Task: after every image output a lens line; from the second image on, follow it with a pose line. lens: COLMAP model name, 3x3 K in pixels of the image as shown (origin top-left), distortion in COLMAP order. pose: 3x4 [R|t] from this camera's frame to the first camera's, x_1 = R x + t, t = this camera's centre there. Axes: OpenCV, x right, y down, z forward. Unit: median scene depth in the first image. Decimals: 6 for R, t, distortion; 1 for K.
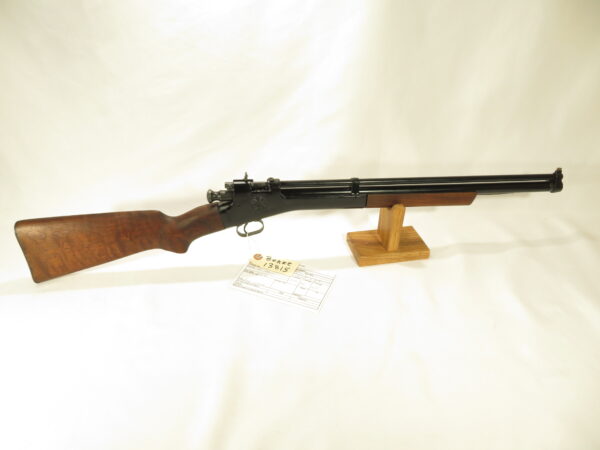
lens RADIAL K [[429.3, 0, 300.0], [0, 429.3, 225.0], [0, 0, 1]] dist [-0.004510, -0.000965]
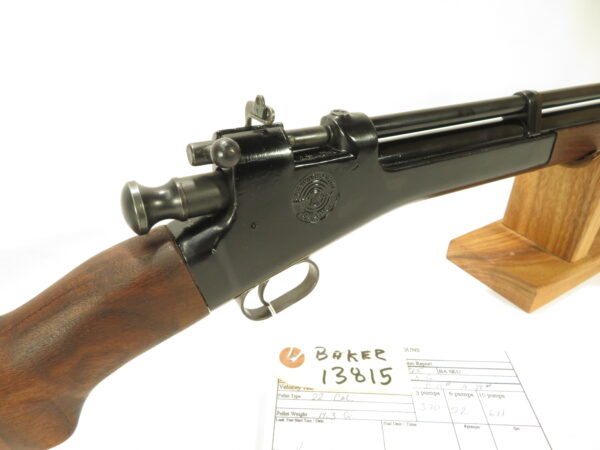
lens RADIAL K [[429.3, 0, 300.0], [0, 429.3, 225.0], [0, 0, 1]] dist [-0.004510, -0.000965]
pose [[0.938763, -0.192032, 0.286090, -0.192333], [0.195482, 0.980564, 0.016737, -0.042338], [-0.283744, 0.040214, 0.958057, 0.726591]]
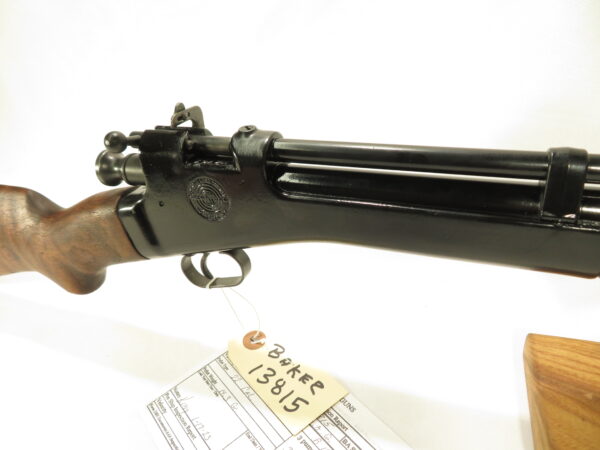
lens RADIAL K [[428.2, 0, 300.0], [0, 428.2, 225.0], [0, 0, 1]] dist [0.008549, 0.001580]
pose [[0.864806, 0.154006, -0.477905, 0.122769], [-0.154913, 0.987205, 0.037803, -0.056895], [0.477612, 0.041341, 0.877598, 0.747543]]
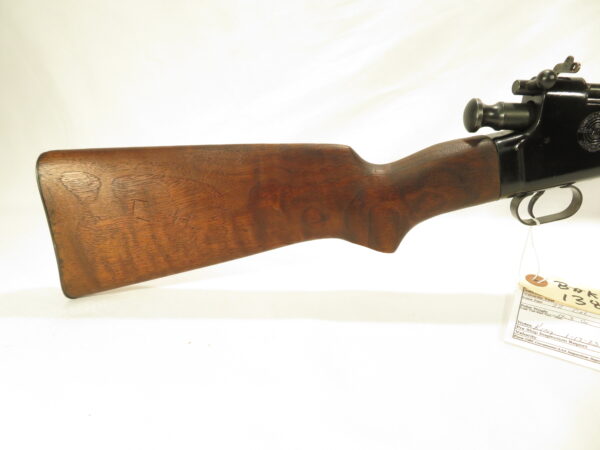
lens RADIAL K [[429.3, 0, 300.0], [0, 429.3, 225.0], [0, 0, 1]] dist [-0.004510, -0.000965]
pose [[0.988261, 0.043213, -0.146534, -0.310264], [-0.066232, 0.985525, -0.156056, 0.115372], [0.137670, 0.163929, 0.976818, 0.580356]]
